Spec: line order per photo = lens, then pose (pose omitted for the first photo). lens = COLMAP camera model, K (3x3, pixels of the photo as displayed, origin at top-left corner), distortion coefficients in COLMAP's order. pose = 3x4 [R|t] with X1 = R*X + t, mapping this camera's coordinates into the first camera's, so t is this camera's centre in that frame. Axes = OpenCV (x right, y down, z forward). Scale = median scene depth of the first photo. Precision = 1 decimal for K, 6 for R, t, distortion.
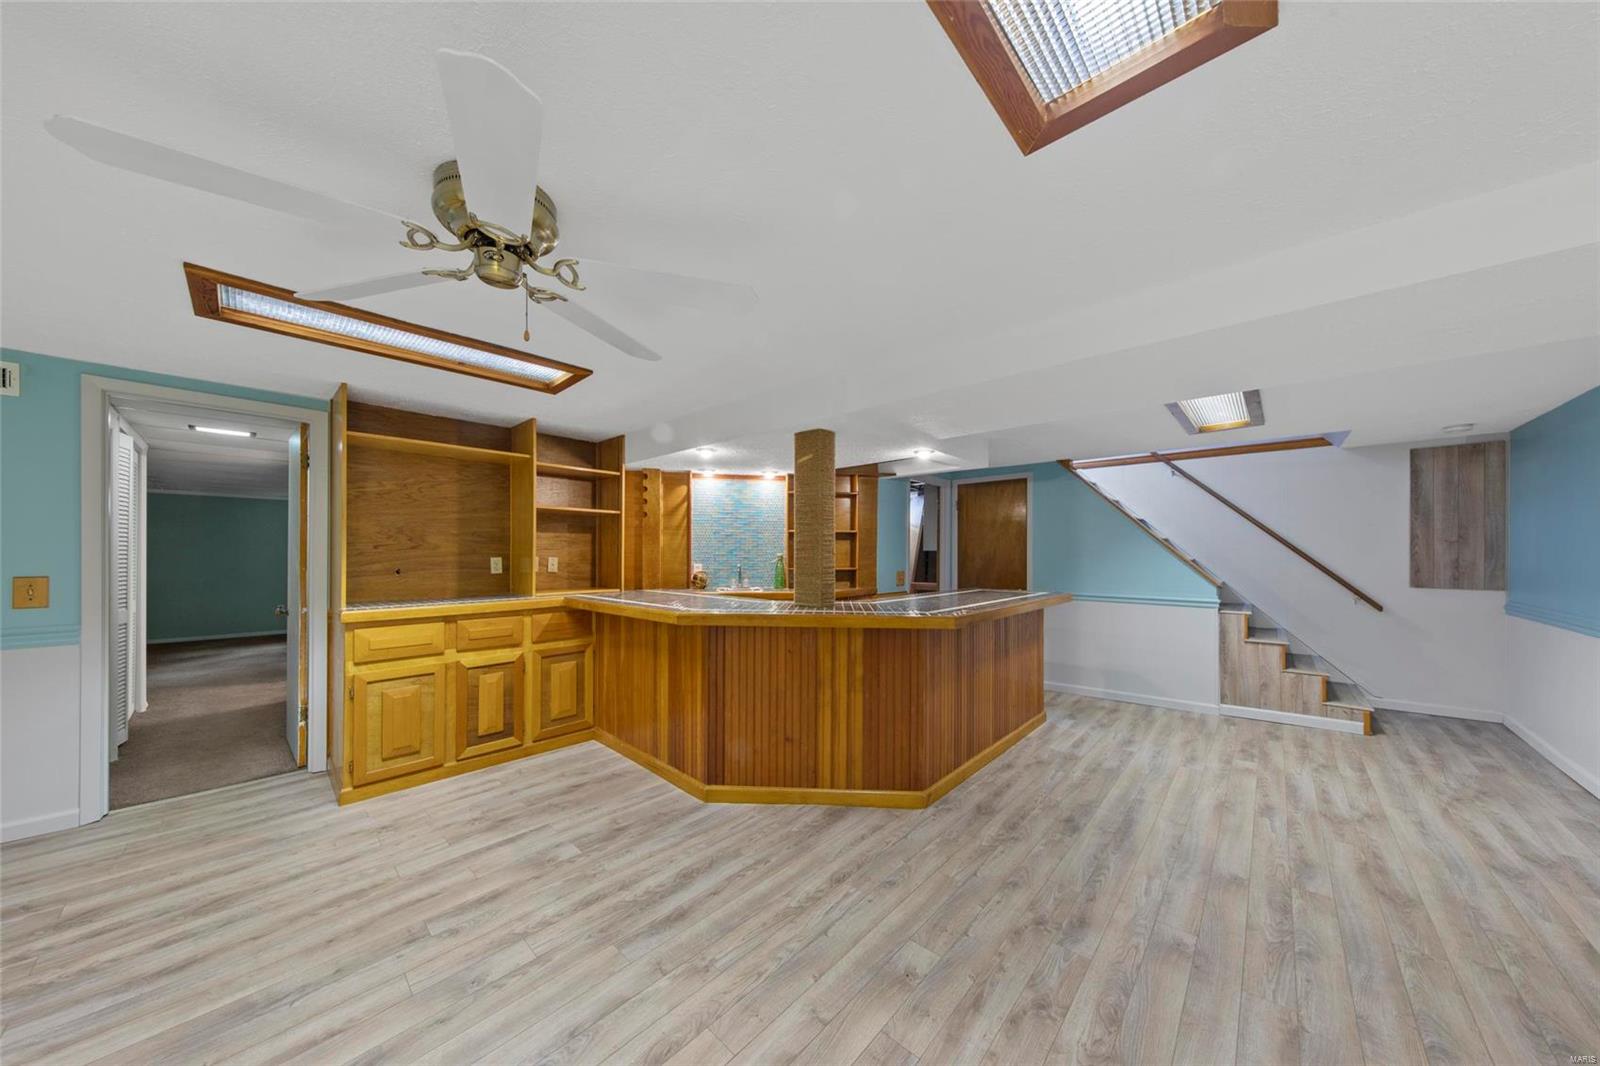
lens RADIAL K [[505.9, 0, 807.5], [0, 505.9, 544.3], [0, 0, 1]] dist [-0.001408, 0.000066]
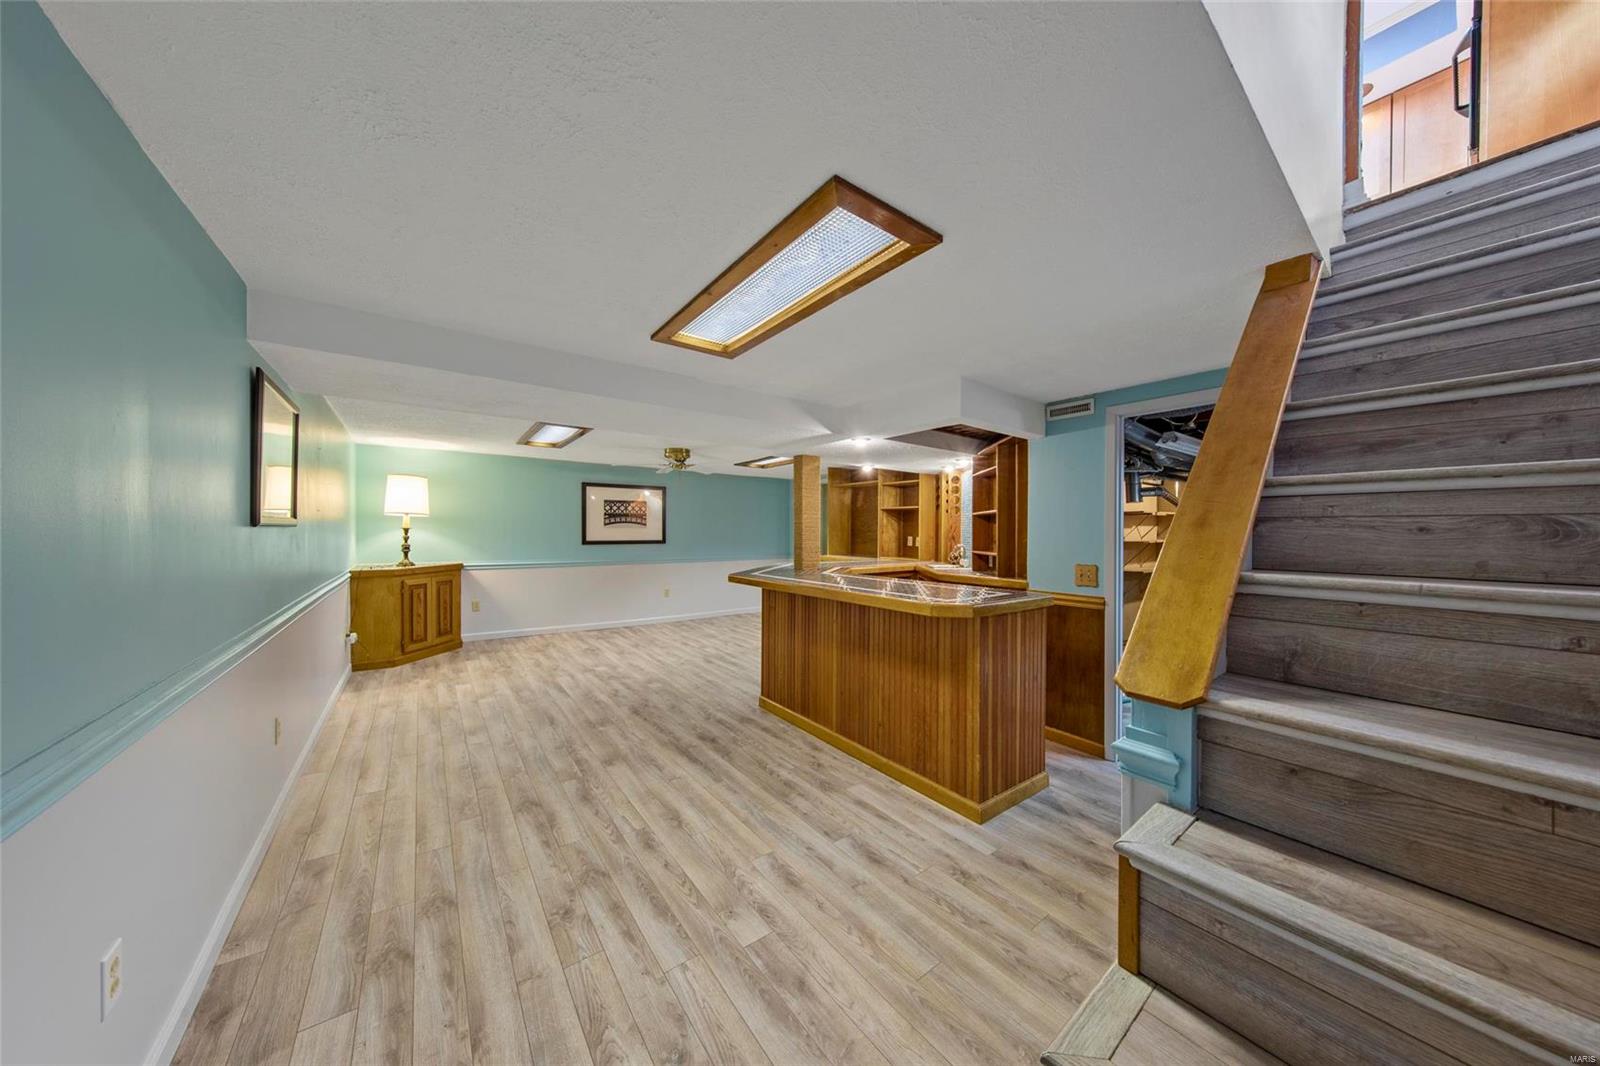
lens RADIAL K [[505.9, 0, 808.4], [0, 505.9, 533.0], [0, 0, 1]] dist [-0.001408, 0.000066]
pose [[-0.167157, 0.004402, -0.985920, 1.800638], [0.005555, 0.999978, 0.003523, 0.008359], [0.985915, -0.004888, -0.167178, 1.496045]]
